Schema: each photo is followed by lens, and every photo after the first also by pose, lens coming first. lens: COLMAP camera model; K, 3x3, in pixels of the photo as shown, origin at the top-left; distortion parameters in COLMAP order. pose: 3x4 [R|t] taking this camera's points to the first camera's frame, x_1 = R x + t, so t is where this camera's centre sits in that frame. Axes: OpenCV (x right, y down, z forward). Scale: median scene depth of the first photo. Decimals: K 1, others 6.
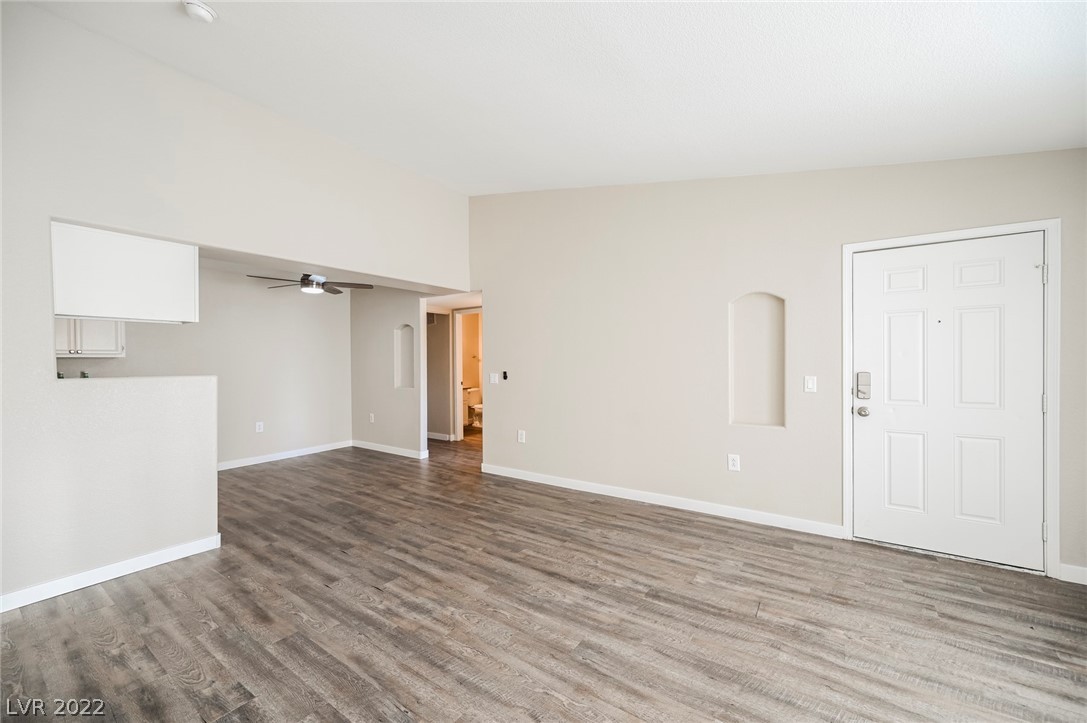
lens RADIAL K [[427.4, 0, 539.1], [0, 427.4, 362.6], [0, 0, 1]] dist [0.002367, -0.000957]
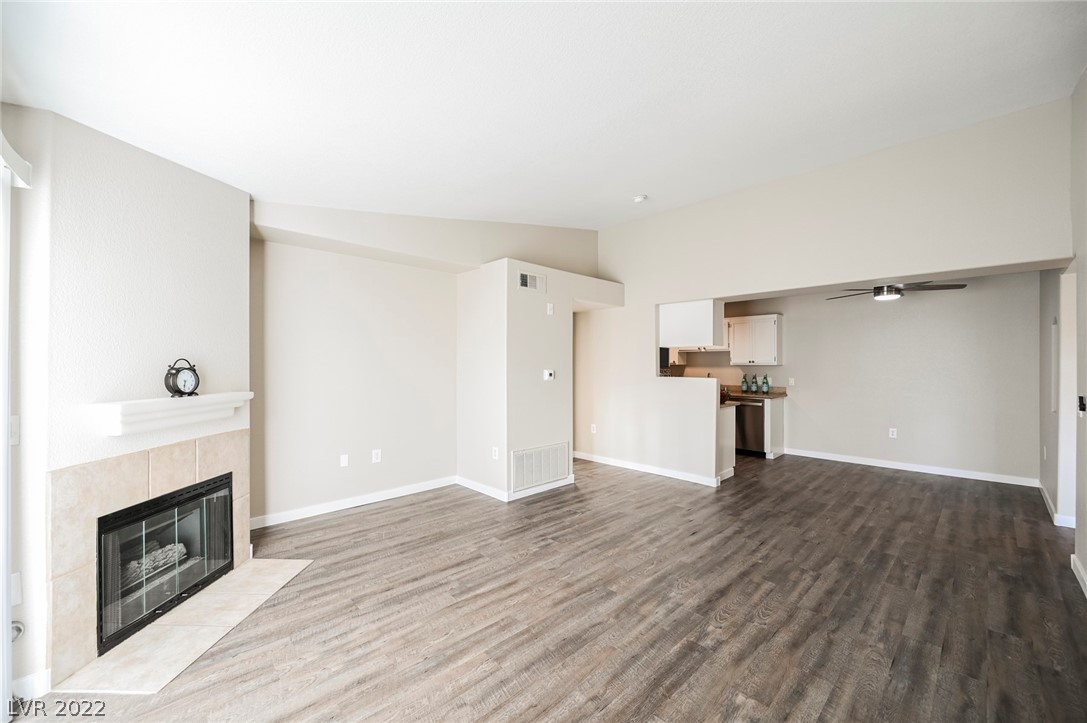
lens RADIAL K [[427.4, 0, 543.2], [0, 427.4, 363.4], [0, 0, 1]] dist [0.002367, -0.000957]
pose [[-0.189738, 0.004728, -0.981823, 0.959735], [-0.004276, 0.999975, 0.005641, -0.034695], [0.981825, 0.005269, -0.189713, 0.696464]]
